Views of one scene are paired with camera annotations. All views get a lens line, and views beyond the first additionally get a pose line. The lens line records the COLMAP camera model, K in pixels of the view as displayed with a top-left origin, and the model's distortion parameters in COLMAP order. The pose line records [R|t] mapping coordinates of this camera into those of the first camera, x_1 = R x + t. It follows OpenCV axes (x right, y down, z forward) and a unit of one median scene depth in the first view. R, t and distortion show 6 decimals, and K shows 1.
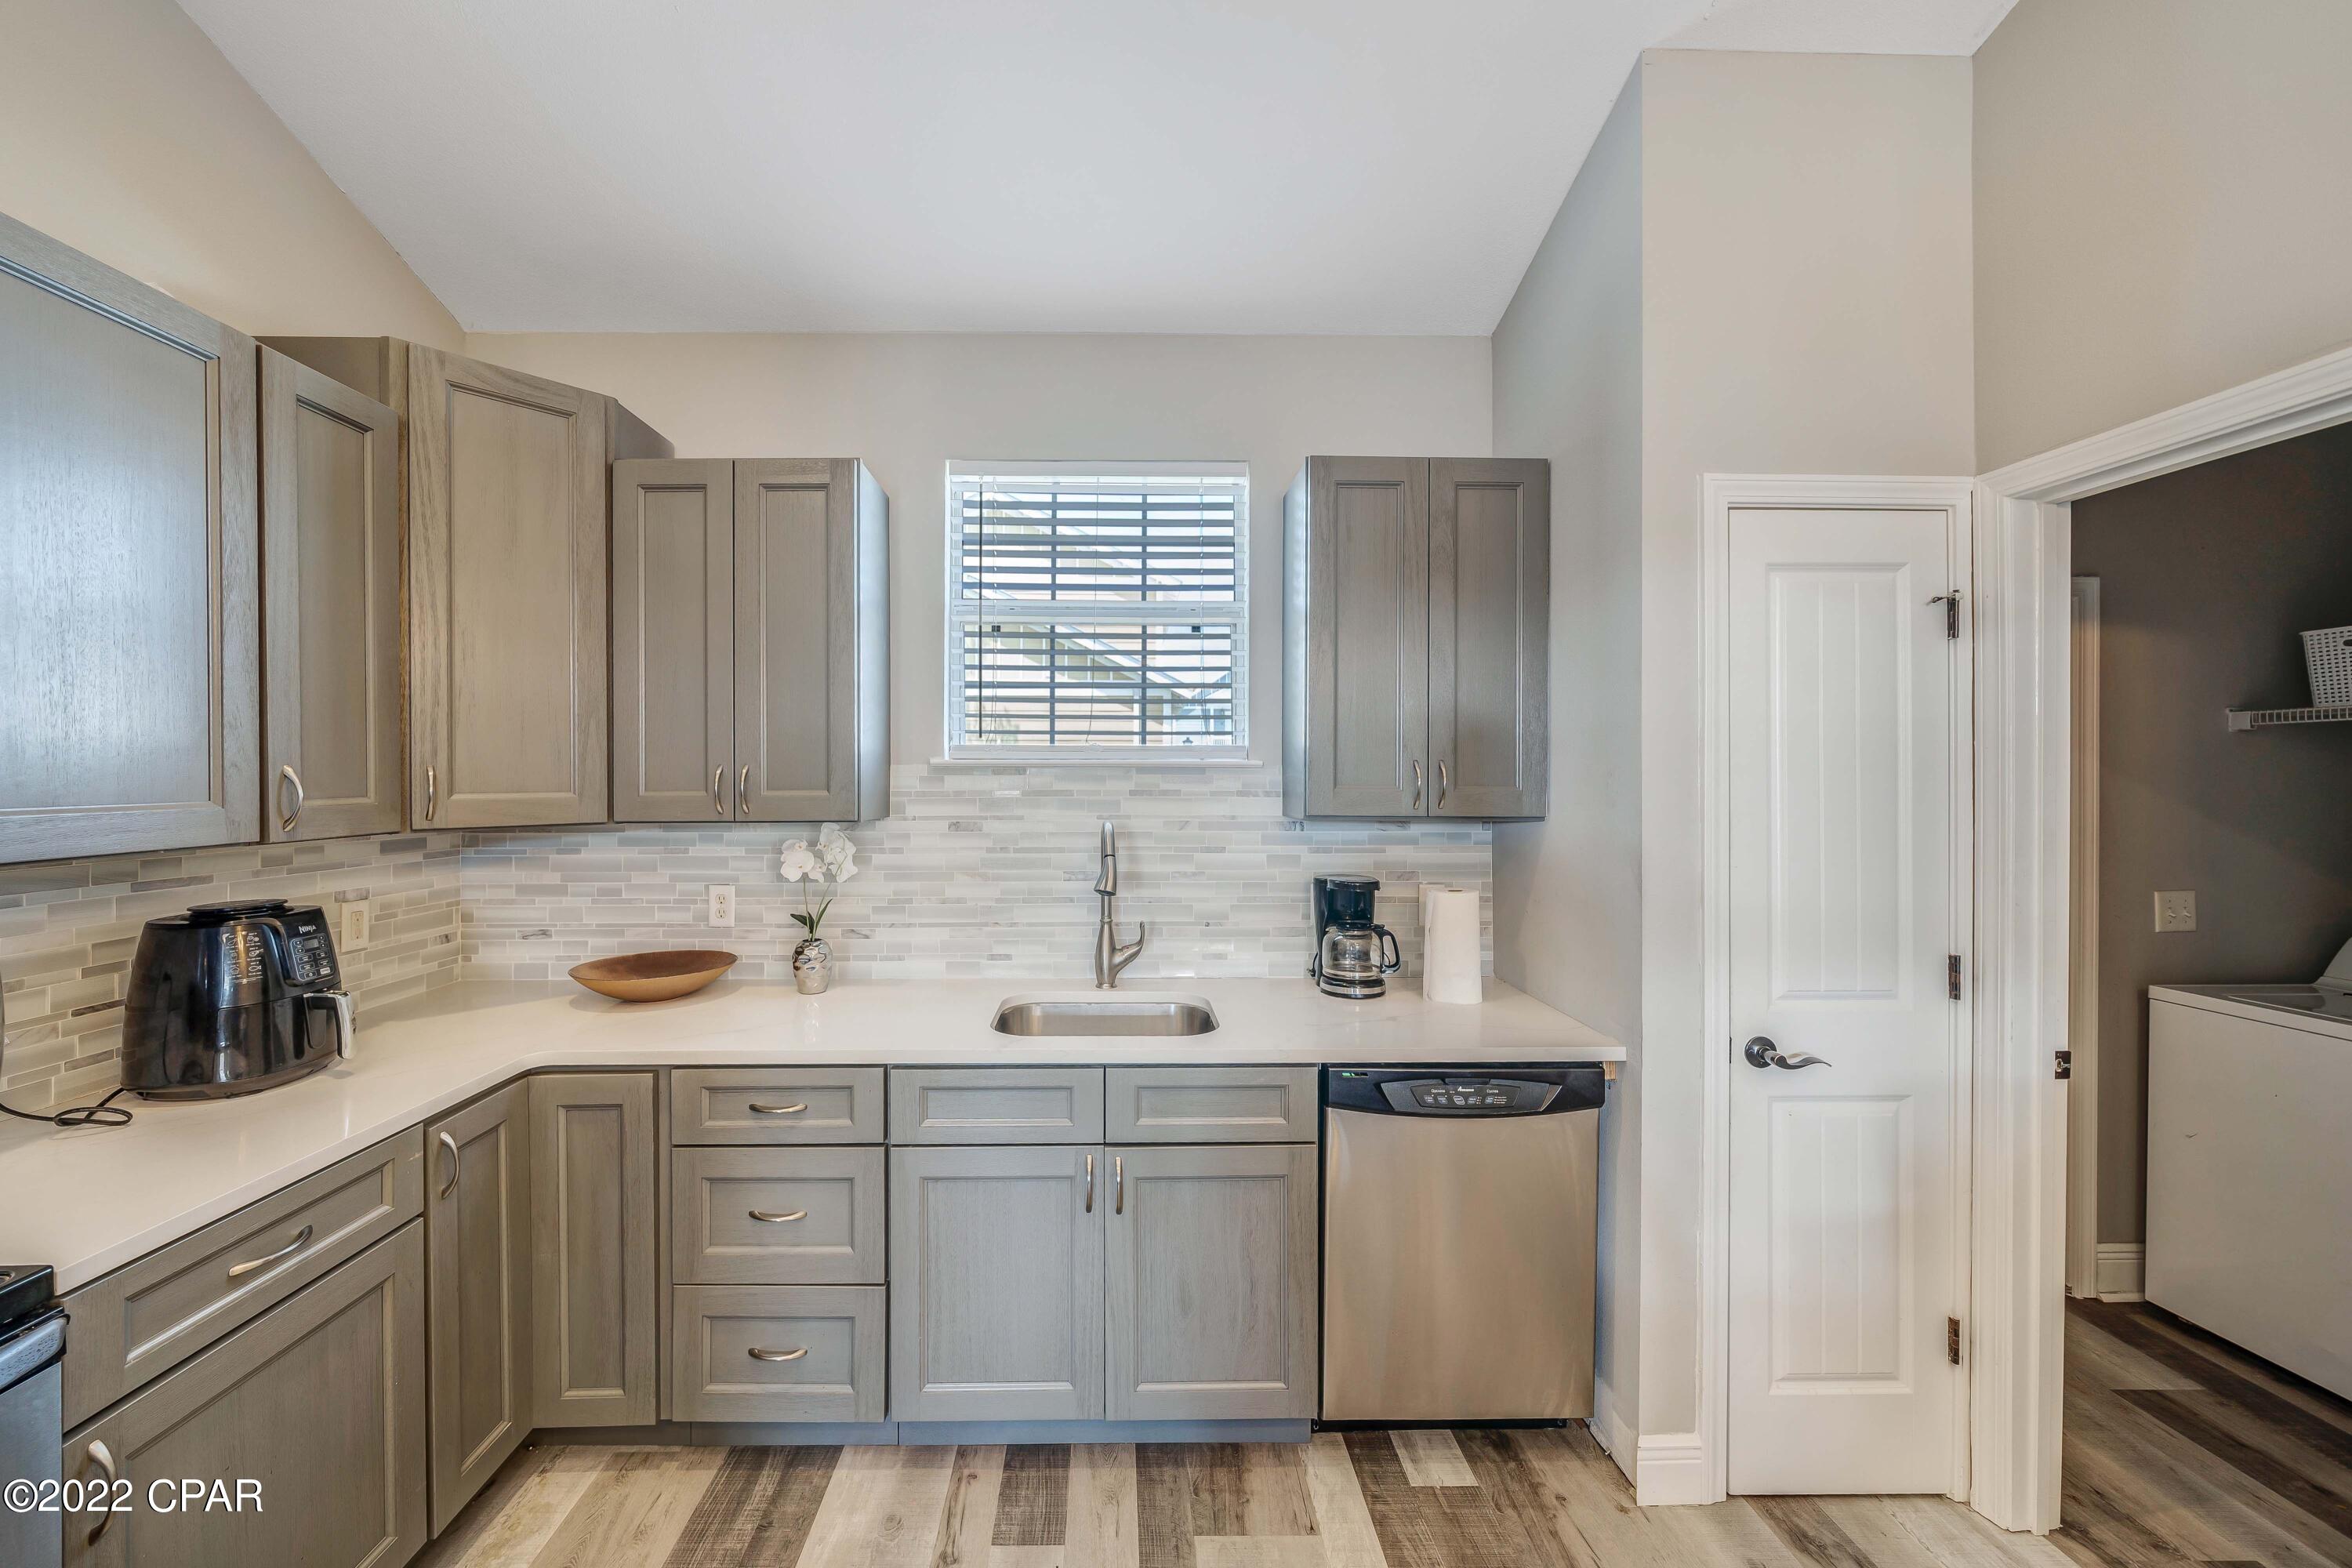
lens RADIAL K [[850.9, 0, 1120.7], [0, 850.9, 775.2], [0, 0, 1]] dist [-0.007607, -0.000211]
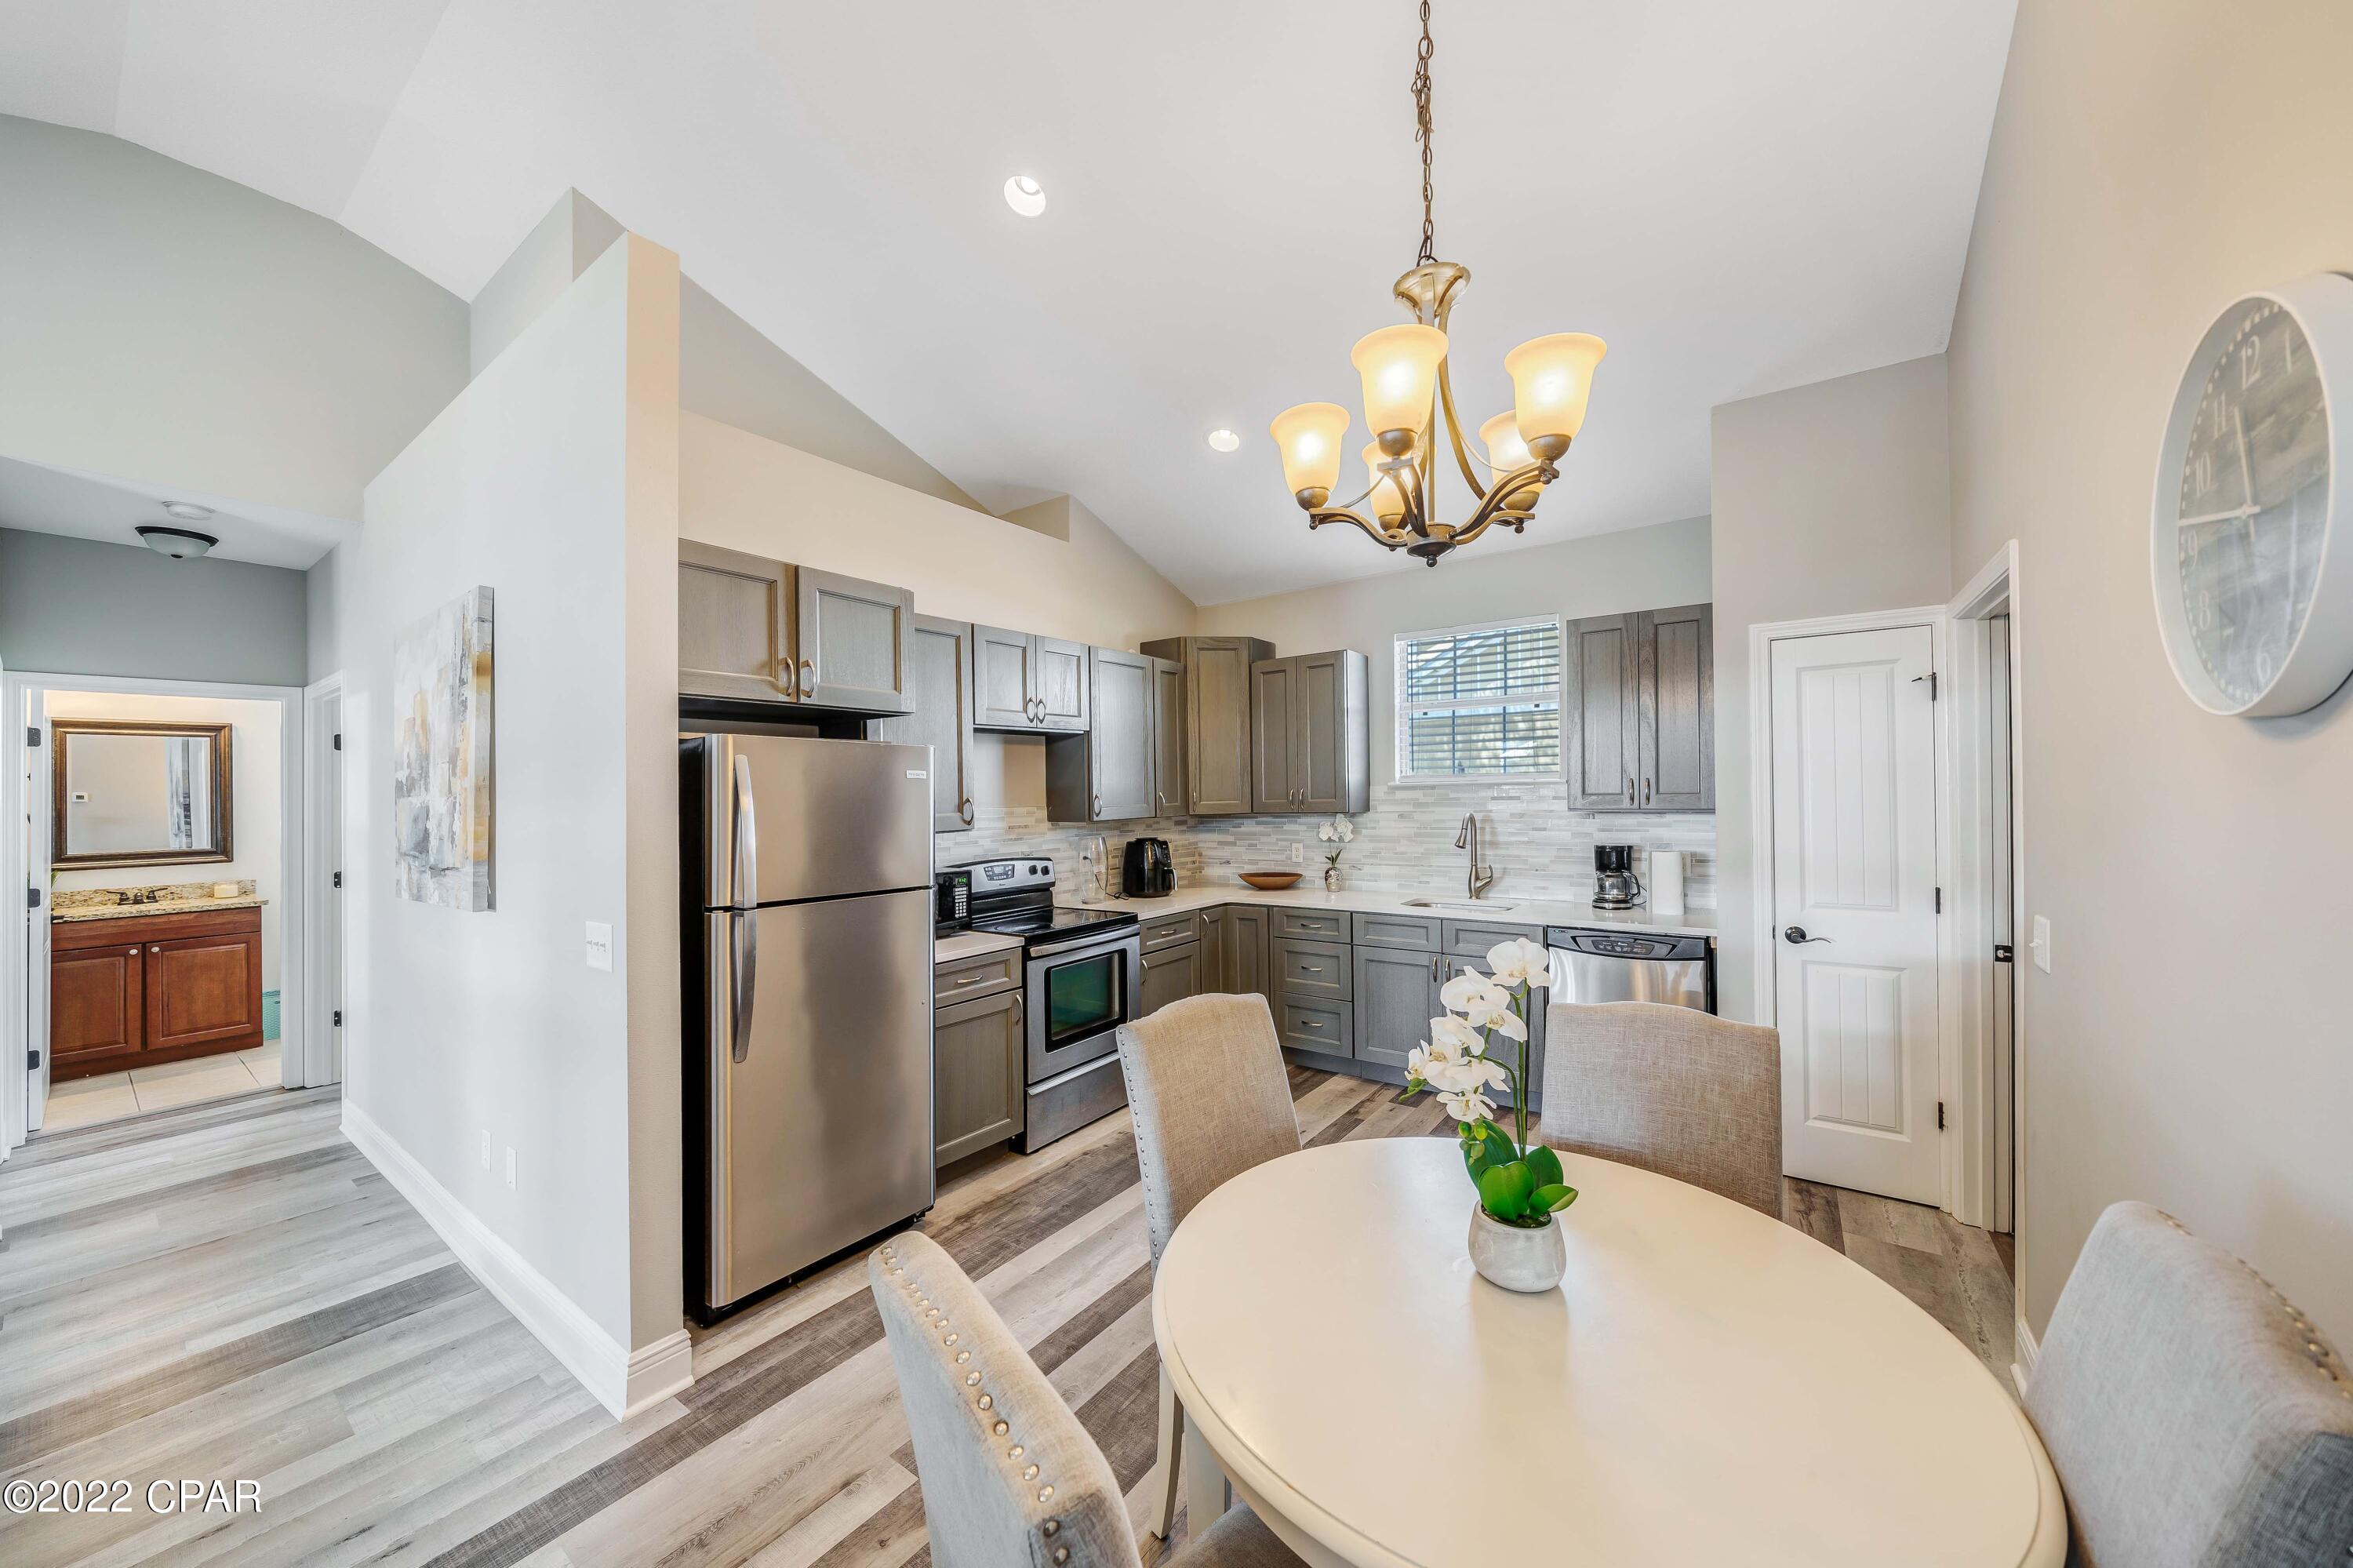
lens RADIAL K [[820.8, 0, 1166.2], [0, 820.8, 784.5], [0, 0, 1]] dist [-0.001571, -0.000456]
pose [[0.800484, -0.020616, -0.598999, 0.612051], [0.018490, 0.999782, -0.009700, -0.007521], [0.599068, -0.003311, 0.800691, -1.032867]]
